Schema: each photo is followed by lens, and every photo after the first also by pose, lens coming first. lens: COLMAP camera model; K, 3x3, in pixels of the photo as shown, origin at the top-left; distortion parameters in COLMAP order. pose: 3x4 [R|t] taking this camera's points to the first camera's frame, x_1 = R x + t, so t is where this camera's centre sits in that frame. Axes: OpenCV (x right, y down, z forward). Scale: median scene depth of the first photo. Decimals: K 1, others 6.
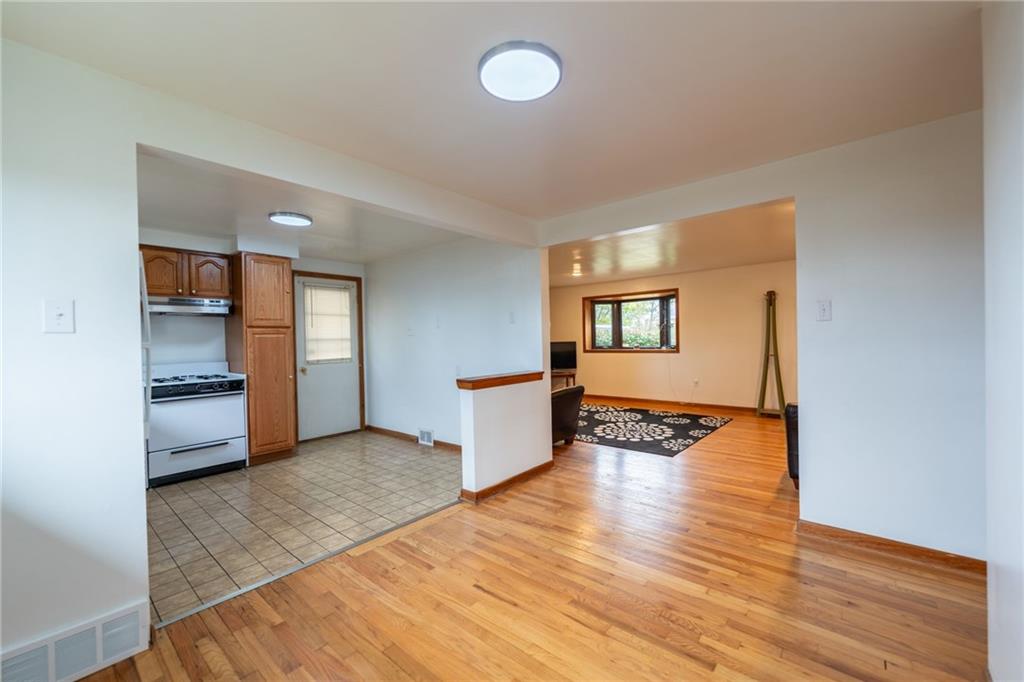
lens RADIAL K [[409.8, 0, 509.2], [0, 409.8, 340.9], [0, 0, 1]] dist [-0.003124, -0.000040]
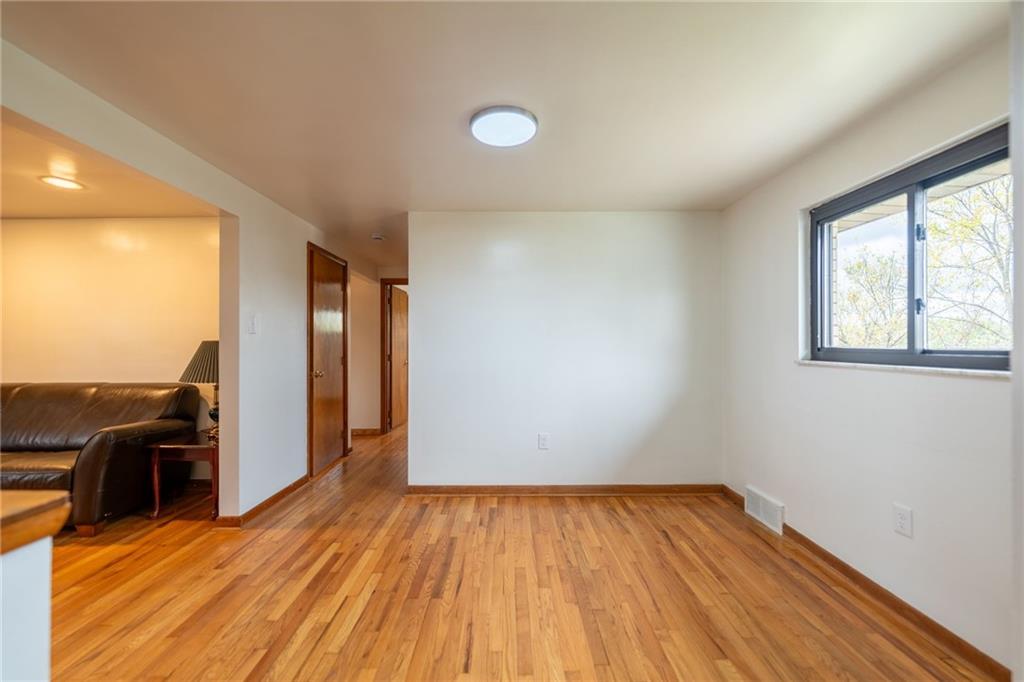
lens RADIAL K [[409.8, 0, 511.2], [0, 409.8, 343.4], [0, 0, 1]] dist [-0.003124, -0.000040]
pose [[-0.655412, 0.023244, 0.754914, -0.716020], [0.017639, 0.999725, -0.015468, 0.012261], [-0.755066, 0.003178, -0.655641, 1.429996]]
